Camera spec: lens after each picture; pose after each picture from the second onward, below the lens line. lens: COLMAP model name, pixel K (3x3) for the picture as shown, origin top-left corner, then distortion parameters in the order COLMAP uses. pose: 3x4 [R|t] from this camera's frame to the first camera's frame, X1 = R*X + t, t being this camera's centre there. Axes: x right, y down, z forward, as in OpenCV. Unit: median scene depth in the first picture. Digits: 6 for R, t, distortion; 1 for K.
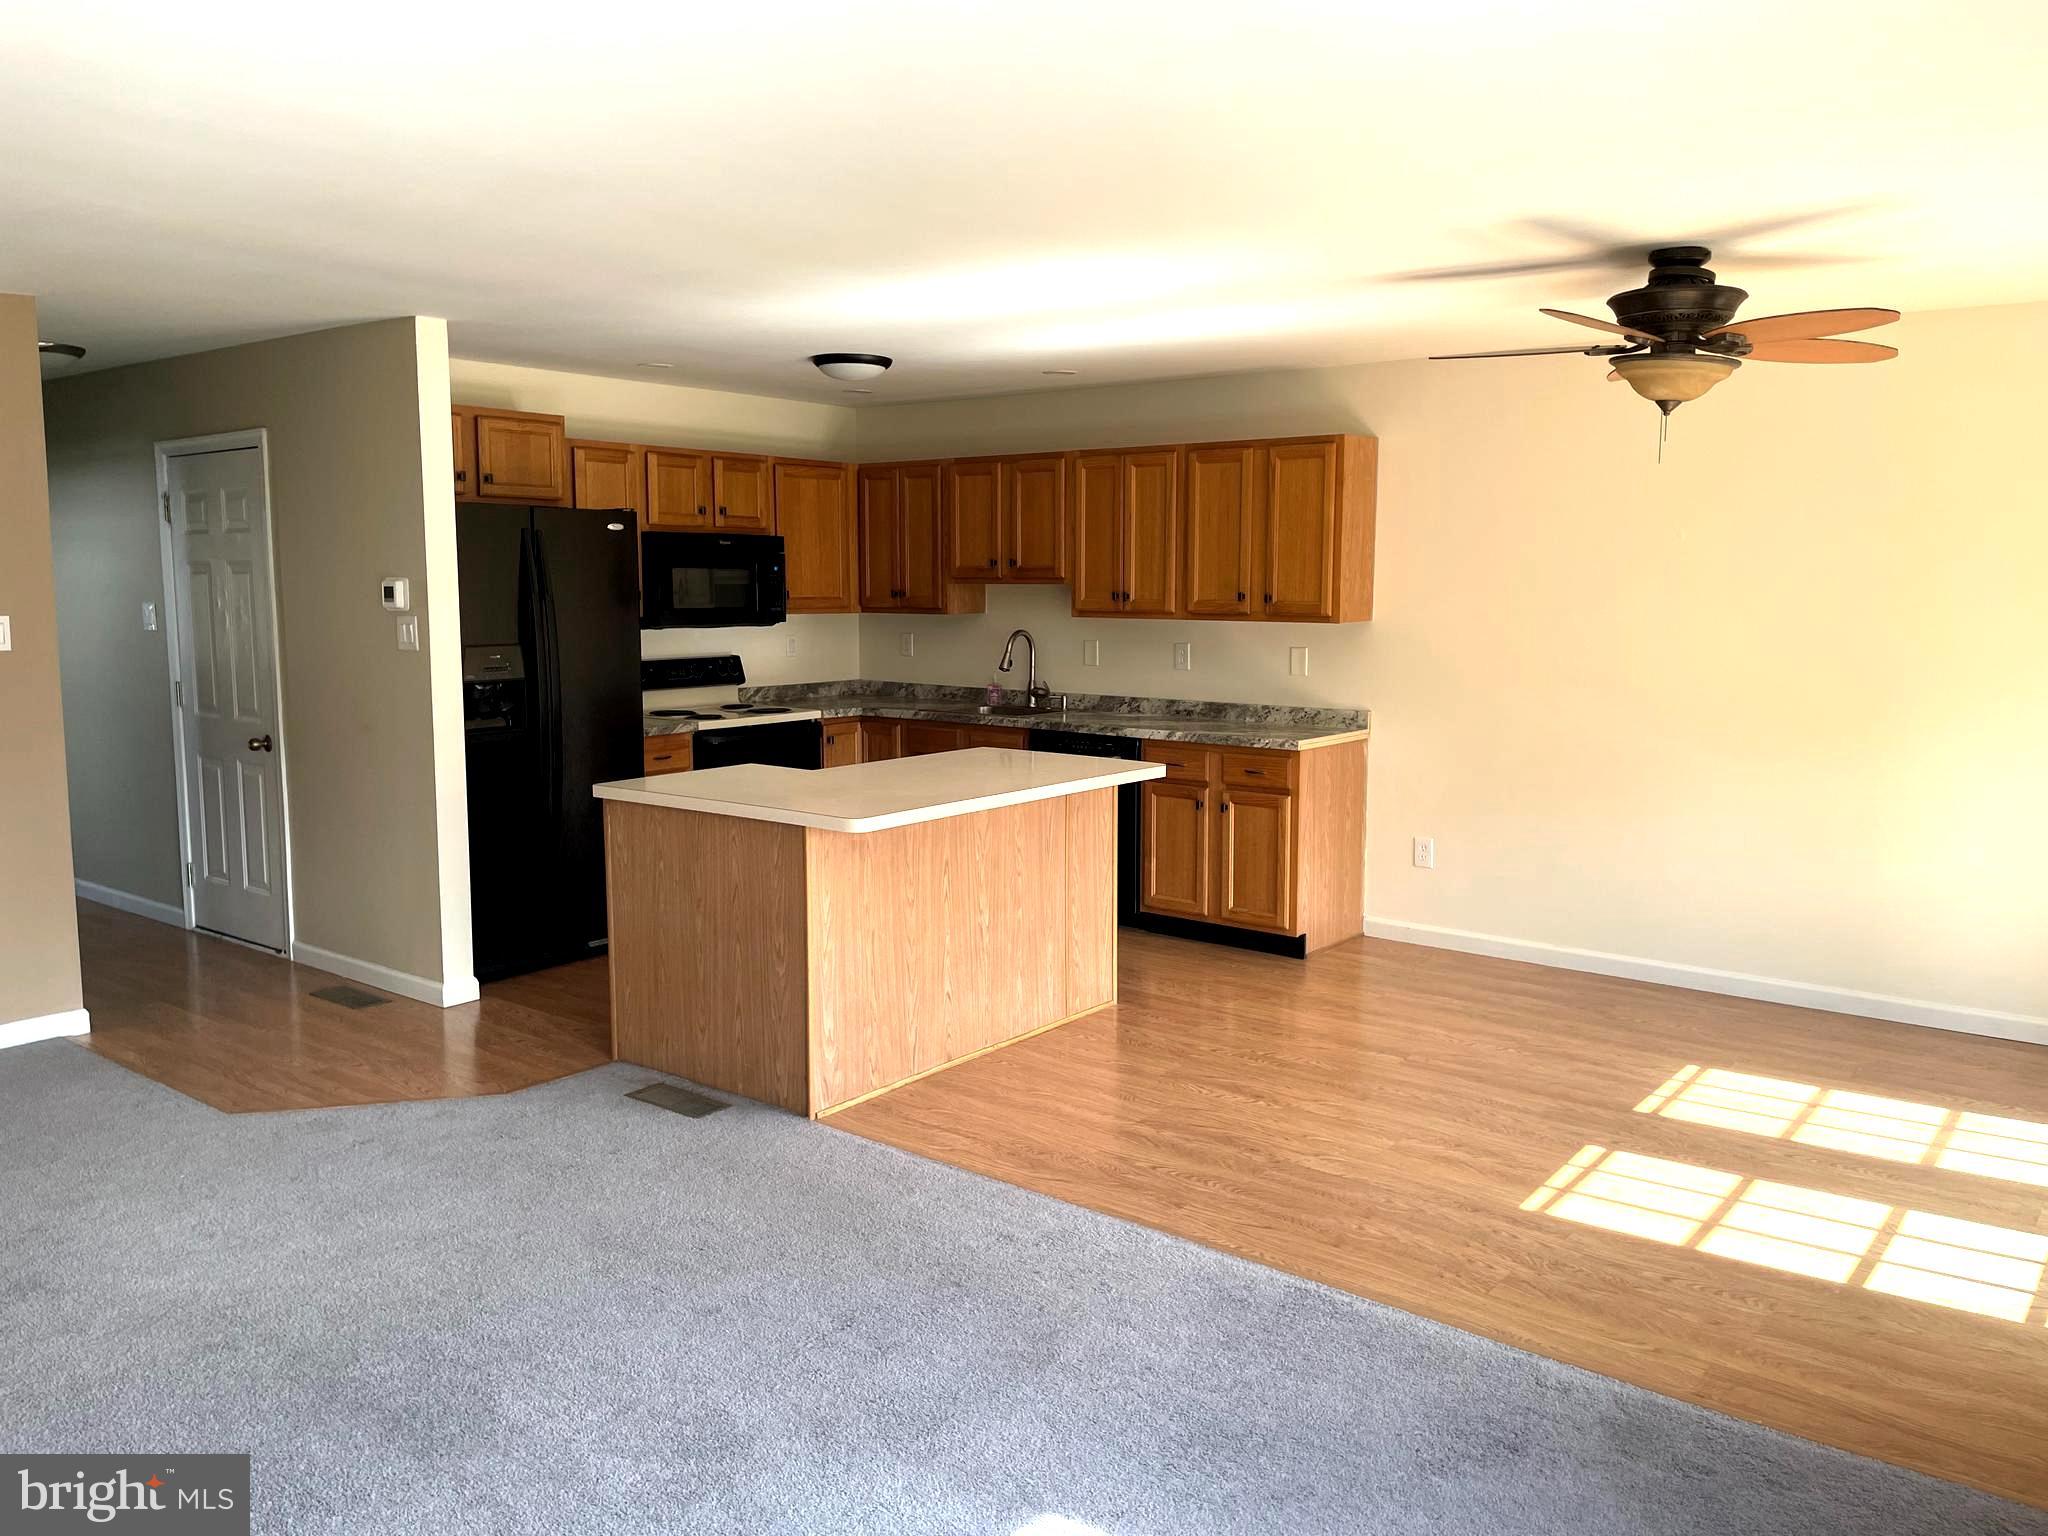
lens RADIAL K [[1545.1, 0, 1017.0], [0, 1545.1, 733.5], [0, 0, 1]] dist [0.067307, -0.099826]
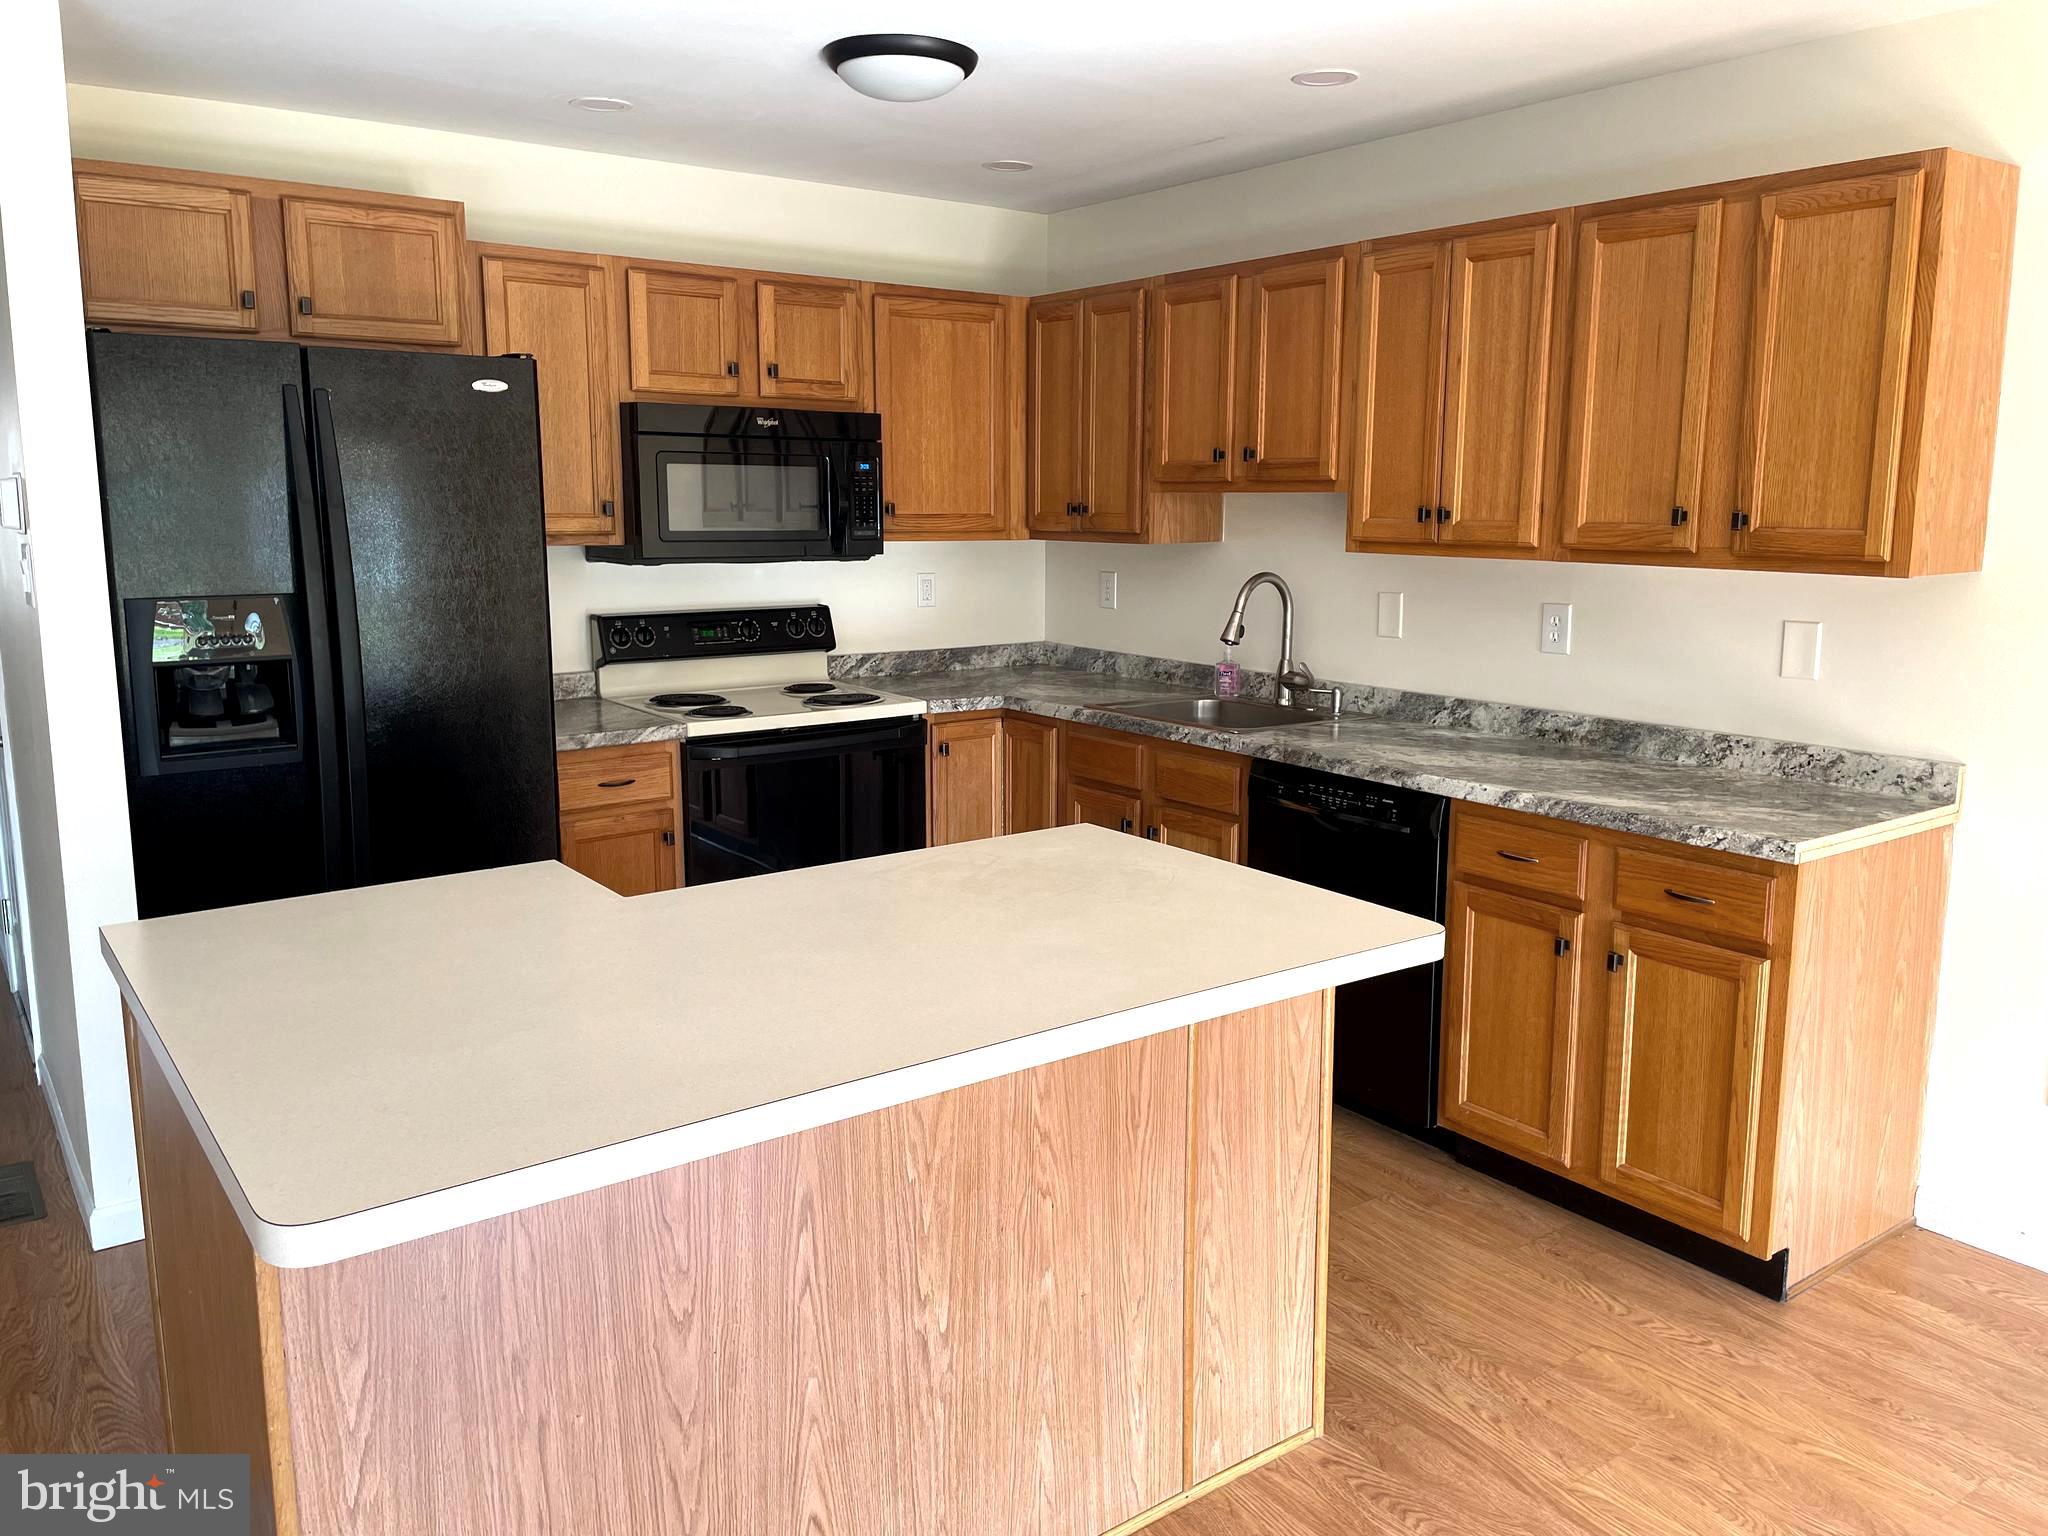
lens RADIAL K [[1545.1, 0, 1017.0], [0, 1545.1, 733.5], [0, 0, 1]] dist [0.067307, -0.099826]
pose [[0.964483, 0.042932, -0.260632, 0.072691], [-0.029088, 0.997965, 0.056747, -0.040895], [0.262538, -0.047150, 0.963769, 0.456574]]
